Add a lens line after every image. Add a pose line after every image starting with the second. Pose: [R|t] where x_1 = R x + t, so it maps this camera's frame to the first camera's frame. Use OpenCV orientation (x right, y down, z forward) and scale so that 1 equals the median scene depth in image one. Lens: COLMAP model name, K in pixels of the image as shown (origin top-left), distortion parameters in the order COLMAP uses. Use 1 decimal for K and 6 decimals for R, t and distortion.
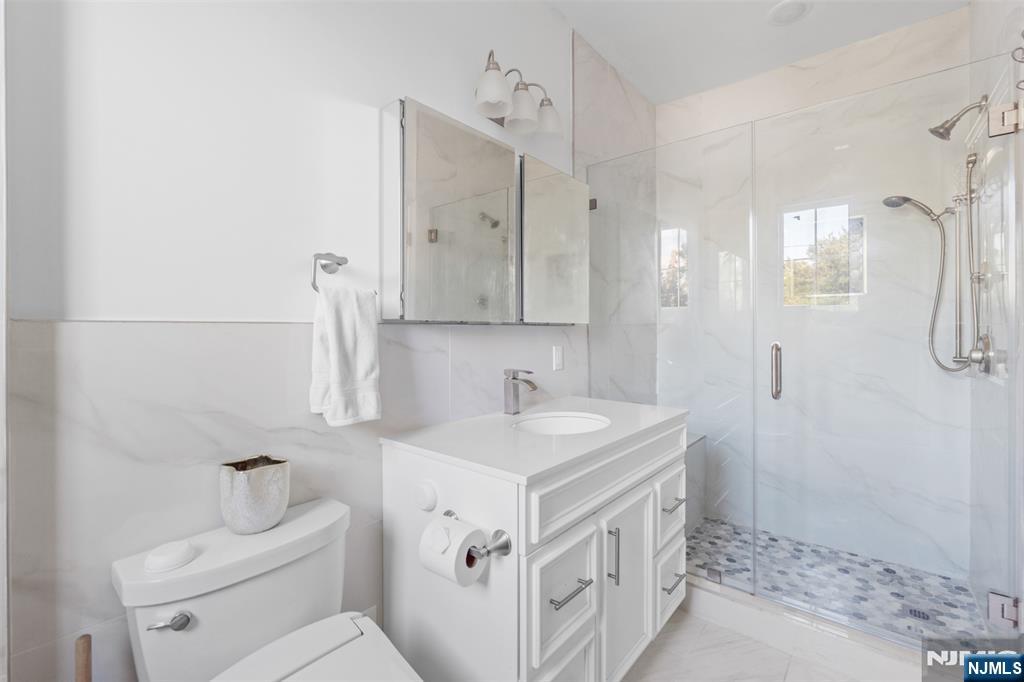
lens RADIAL K [[440.3, 0, 512.3], [0, 440.3, 325.7], [0, 0, 1]] dist [-0.000624, -0.000043]
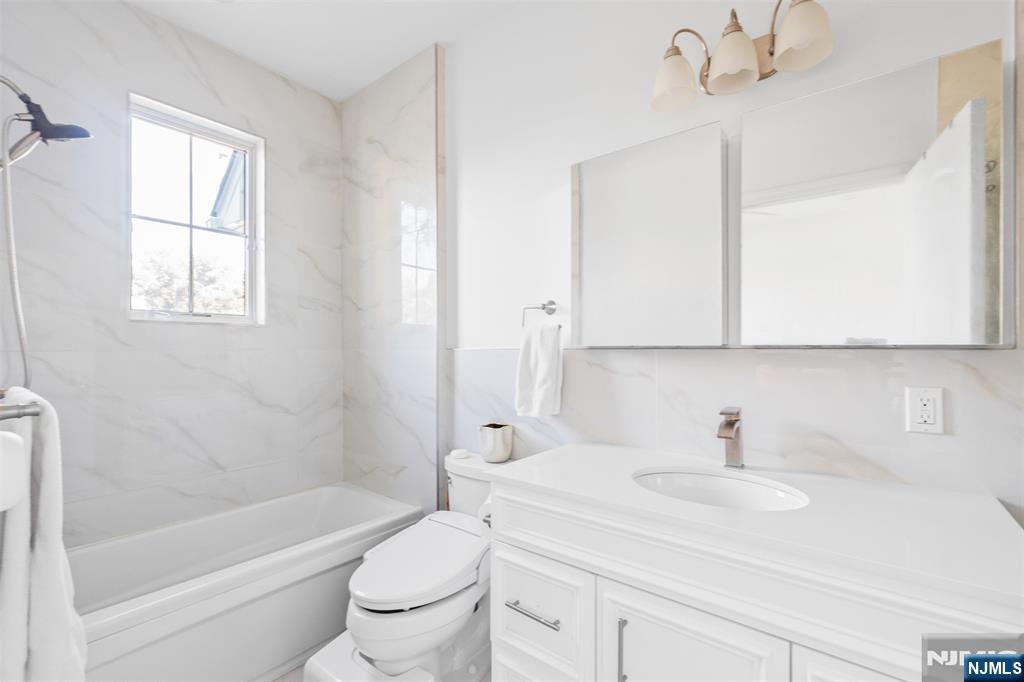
lens RADIAL K [[454.2, 0, 514.2], [0, 454.2, 343.5], [0, 0, 1]] dist [-0.002708, -0.000189]
pose [[0.010960, -0.018829, -0.999763, 0.879864], [0.006382, 0.999804, -0.018760, 0.001753], [0.999920, -0.006175, 0.011078, 0.701244]]
